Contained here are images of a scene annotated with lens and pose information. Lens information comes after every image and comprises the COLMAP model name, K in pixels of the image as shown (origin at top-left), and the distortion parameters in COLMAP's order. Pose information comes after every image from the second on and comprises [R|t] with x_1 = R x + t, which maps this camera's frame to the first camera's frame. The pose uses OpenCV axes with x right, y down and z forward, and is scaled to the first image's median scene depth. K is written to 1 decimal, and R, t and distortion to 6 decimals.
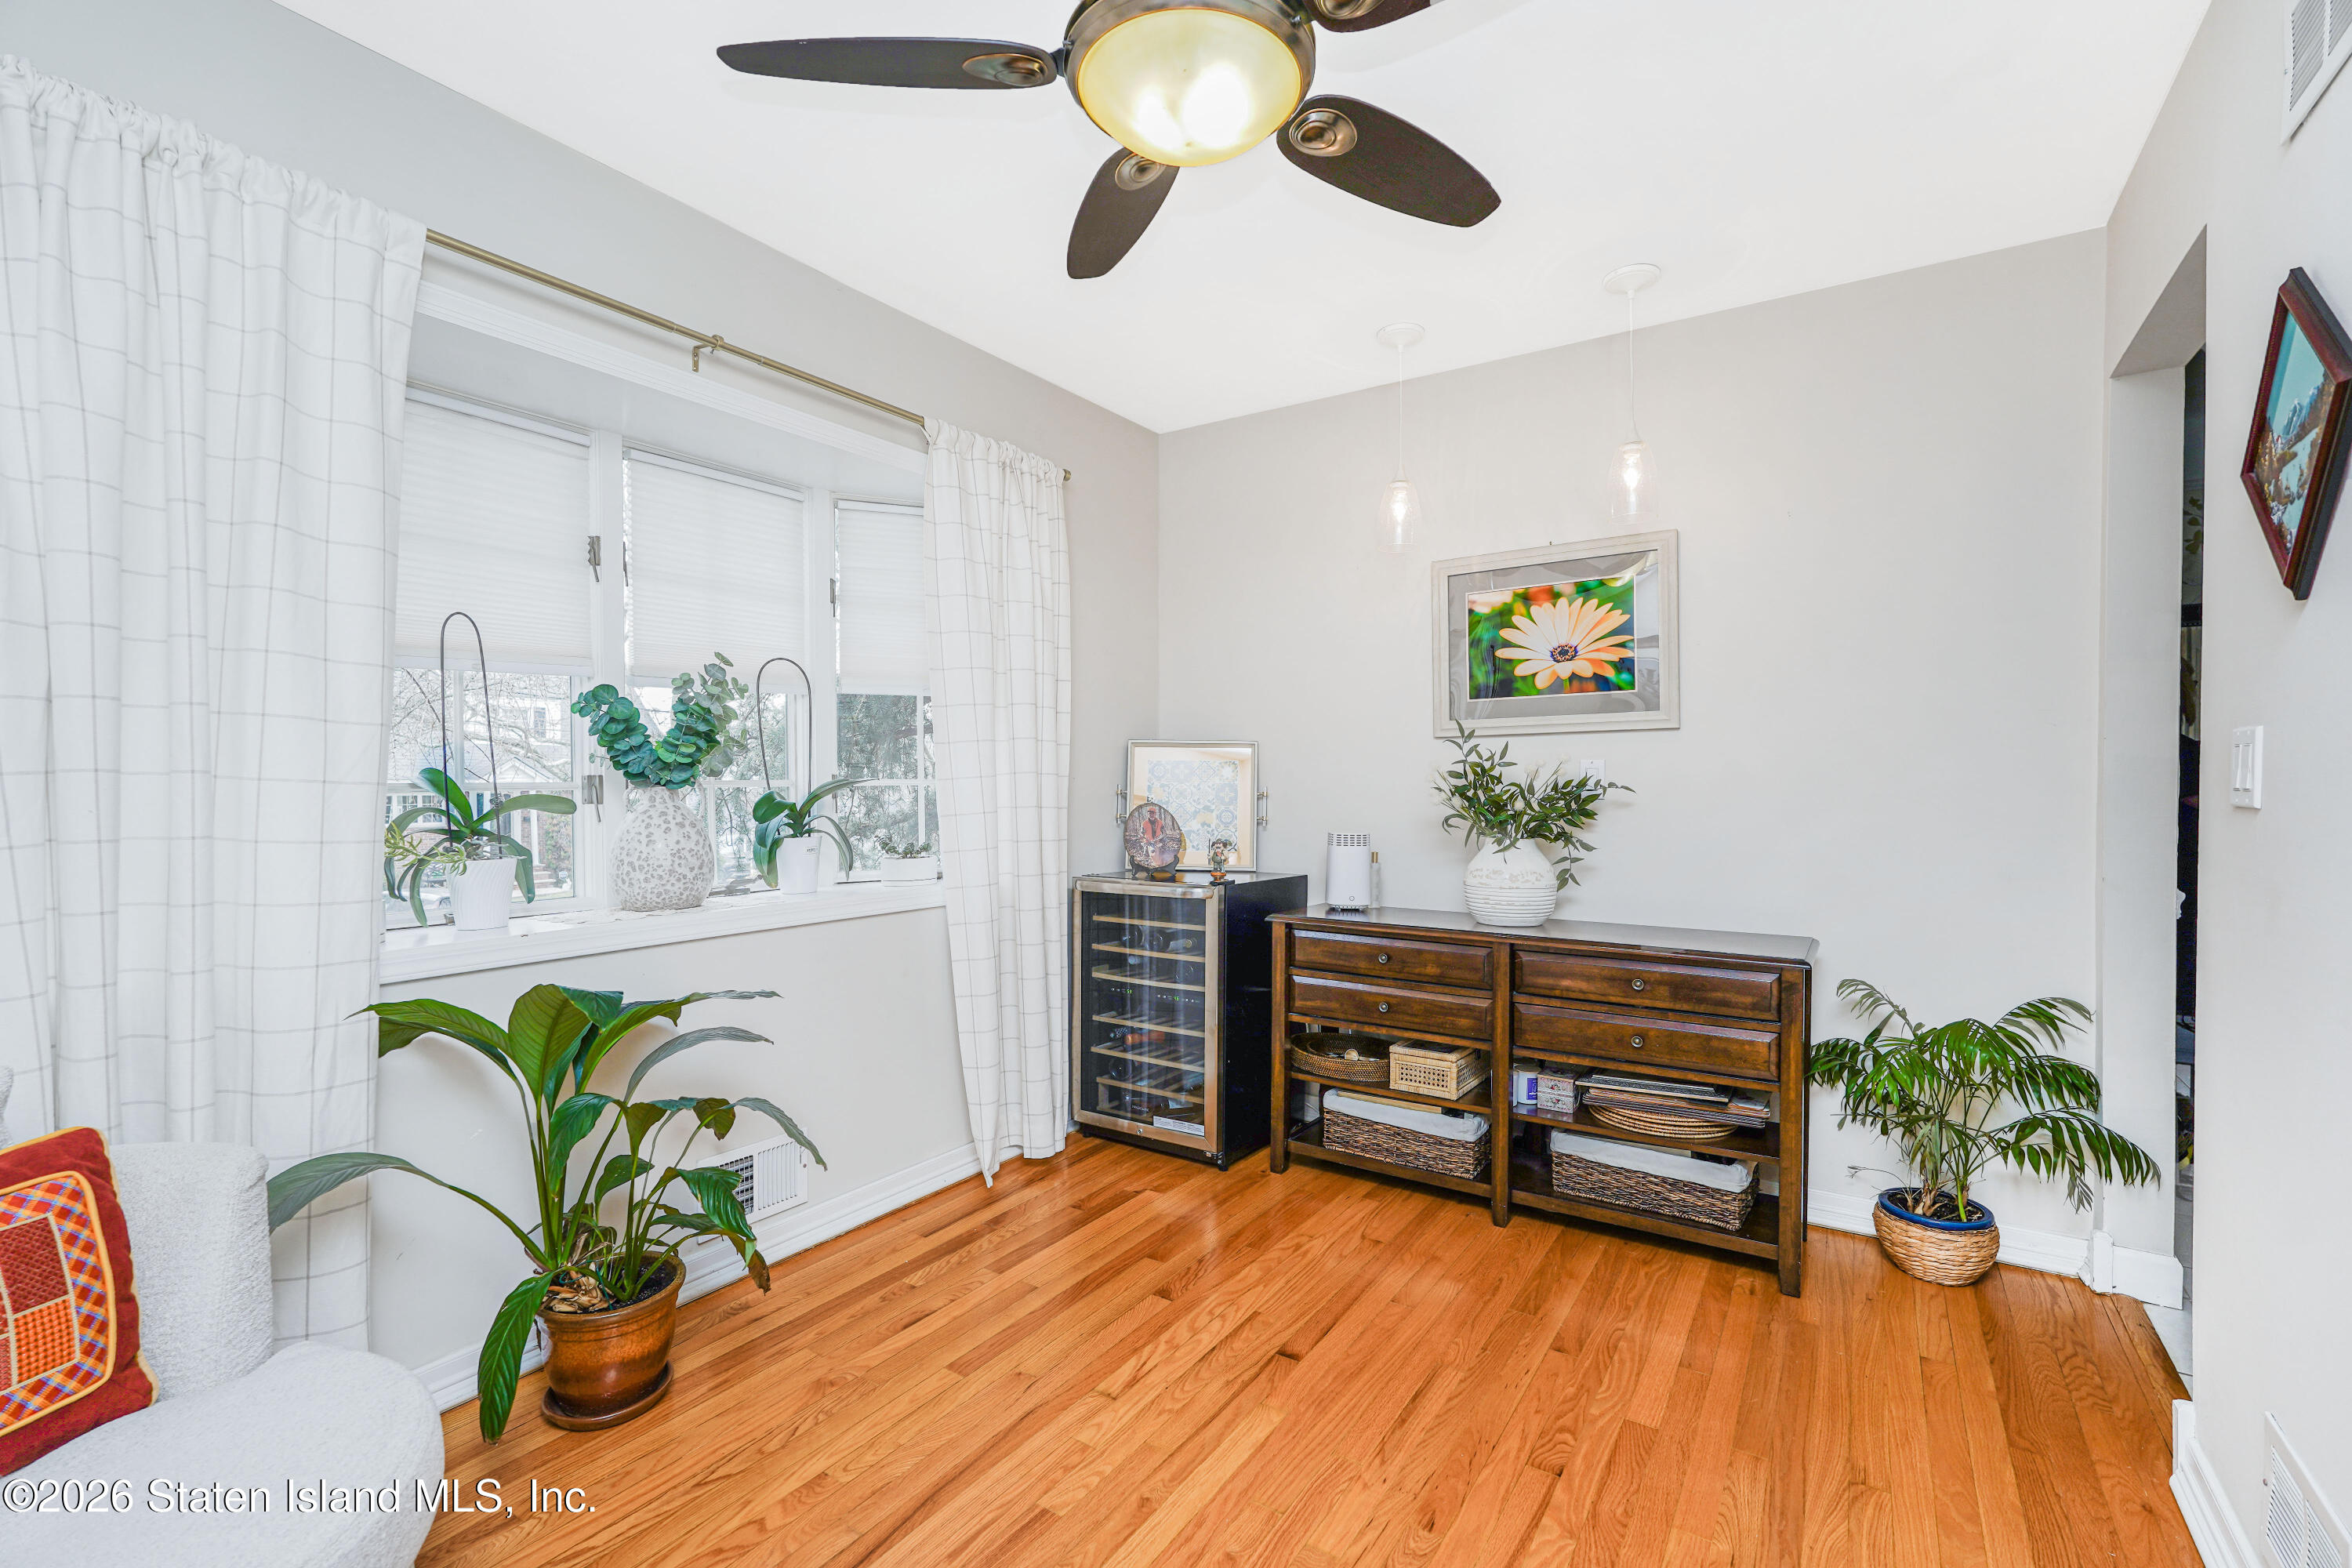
lens RADIAL K [[1058.9, 0, 1182.3], [0, 1058.9, 783.8], [0, 0, 1]] dist [-0.019573, 0.005355]
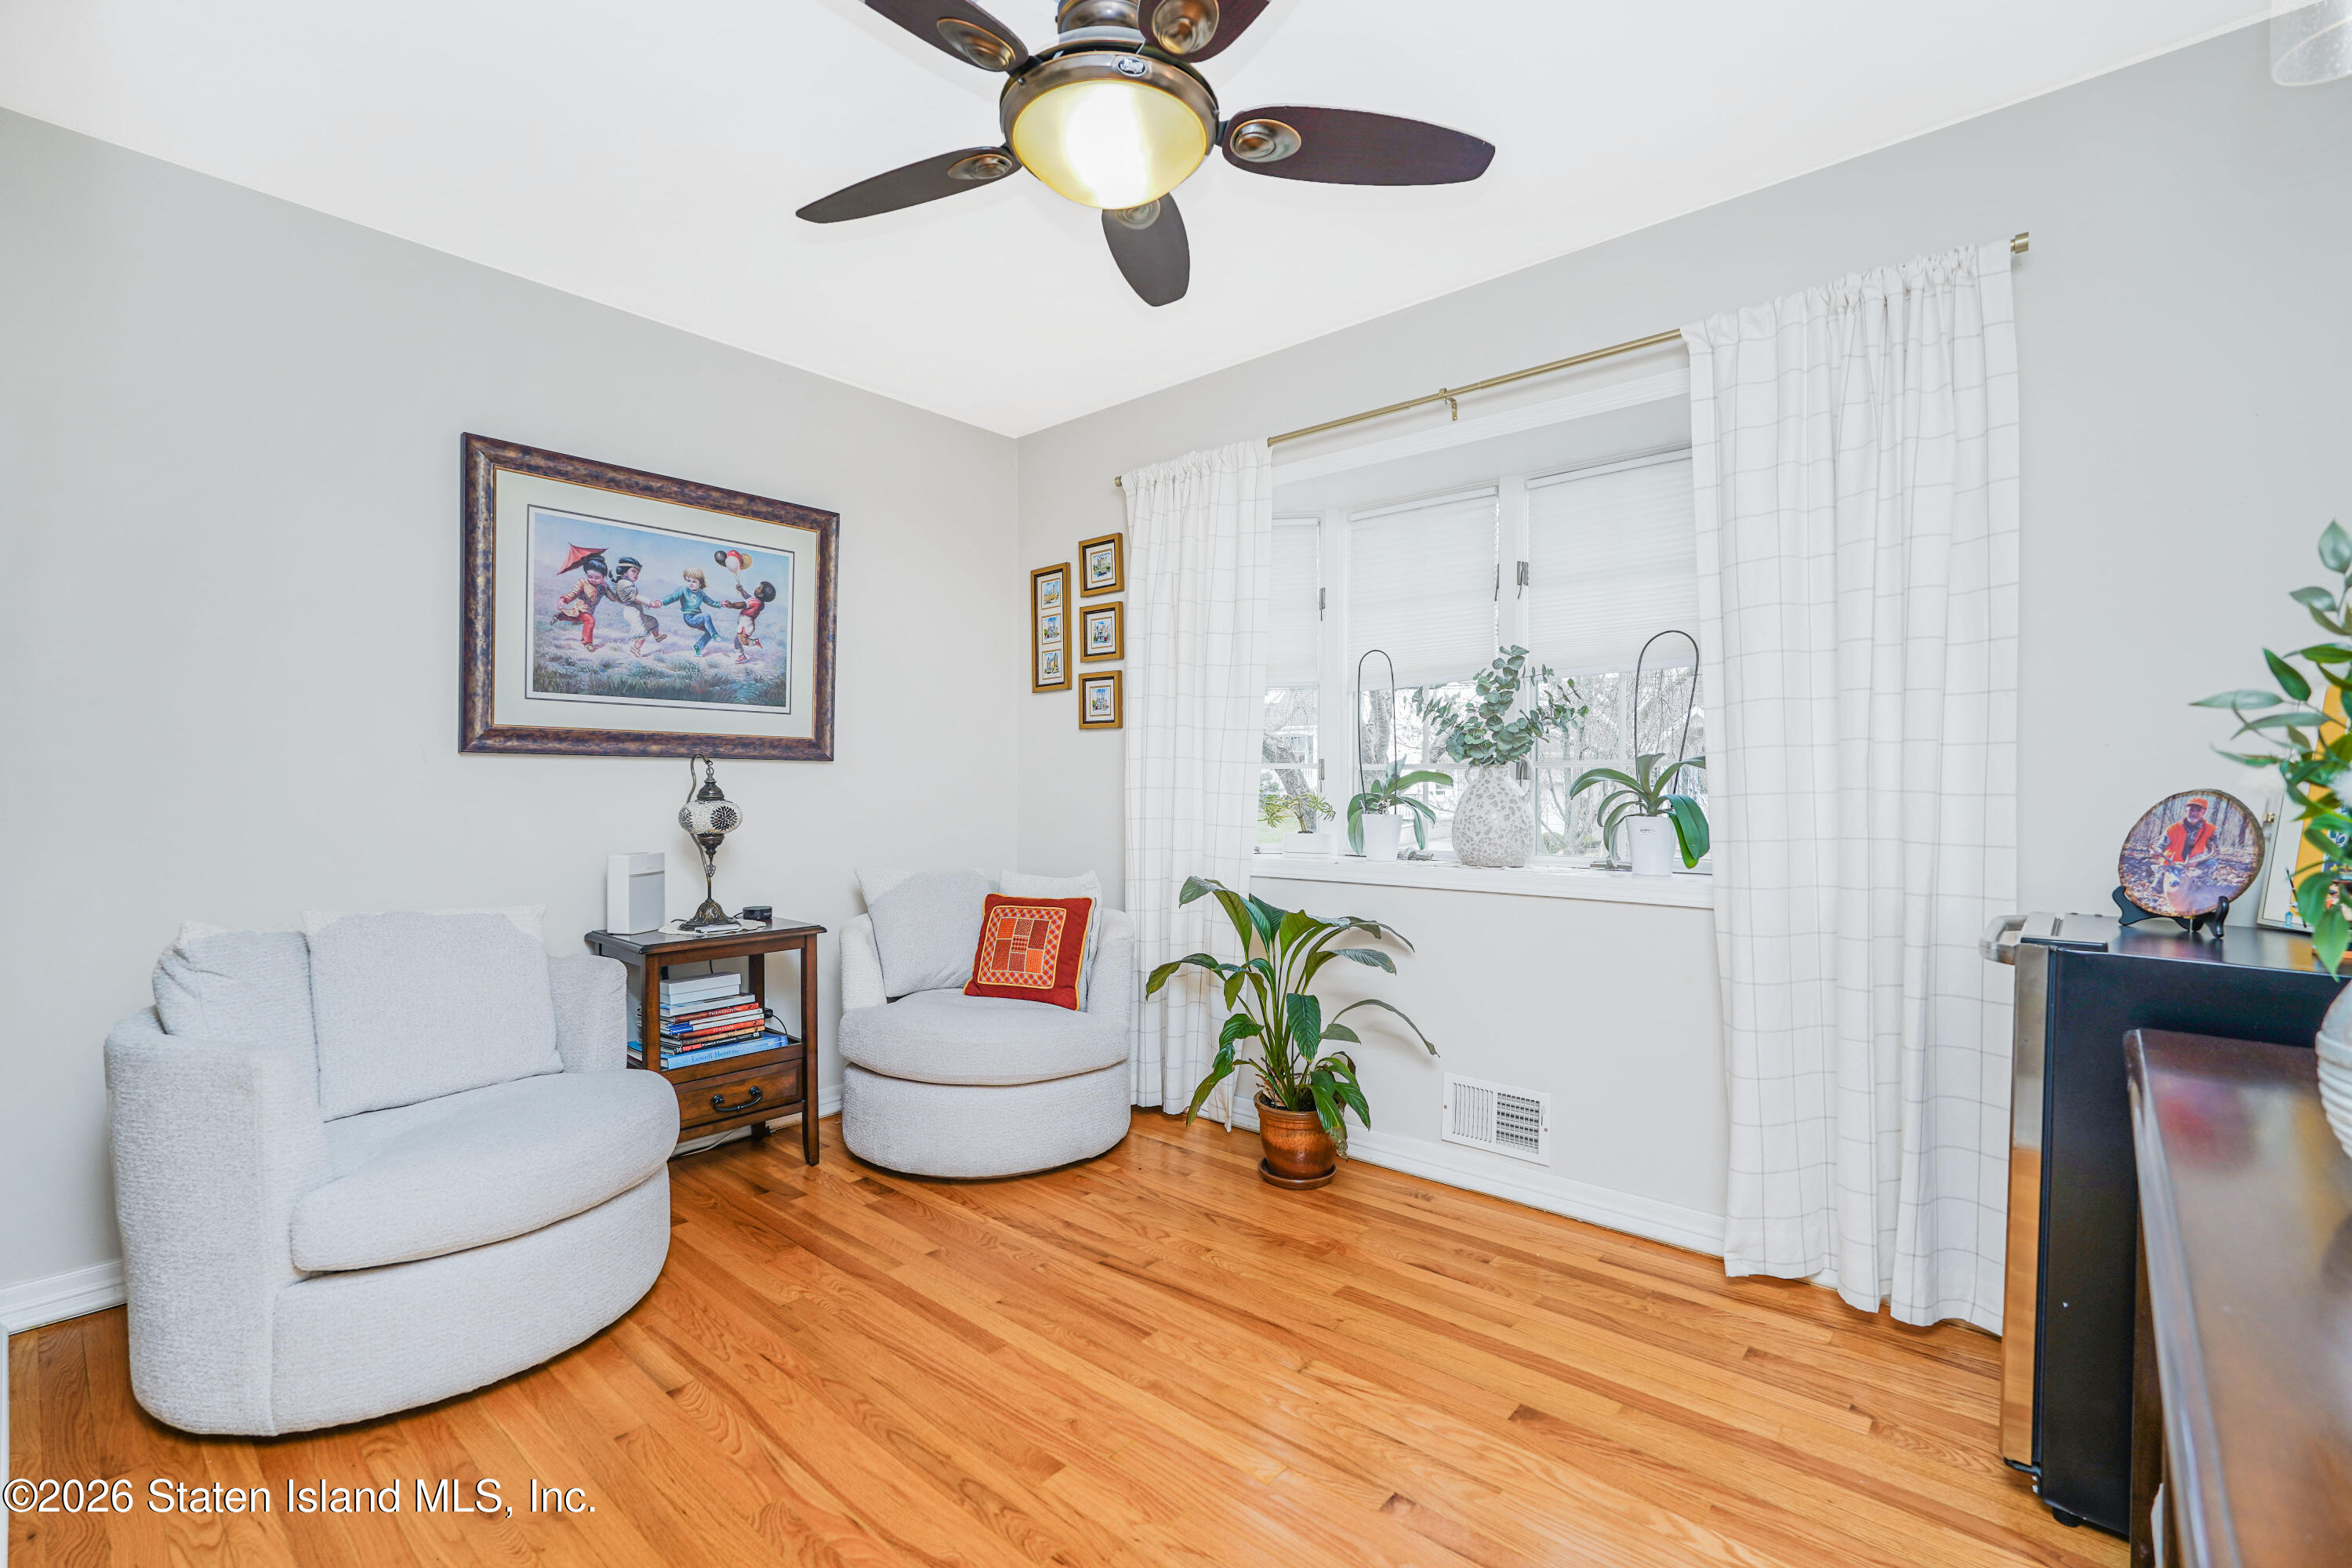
lens RADIAL K [[1058.9, 0, 1183.2], [0, 1058.9, 791.4], [0, 0, 1]] dist [-0.019573, 0.005355]
pose [[-0.157753, 0.003519, -0.987472, 0.765240], [-0.010935, 0.999926, 0.005311, 0.031216], [0.987418, 0.011636, -0.157703, 0.863513]]
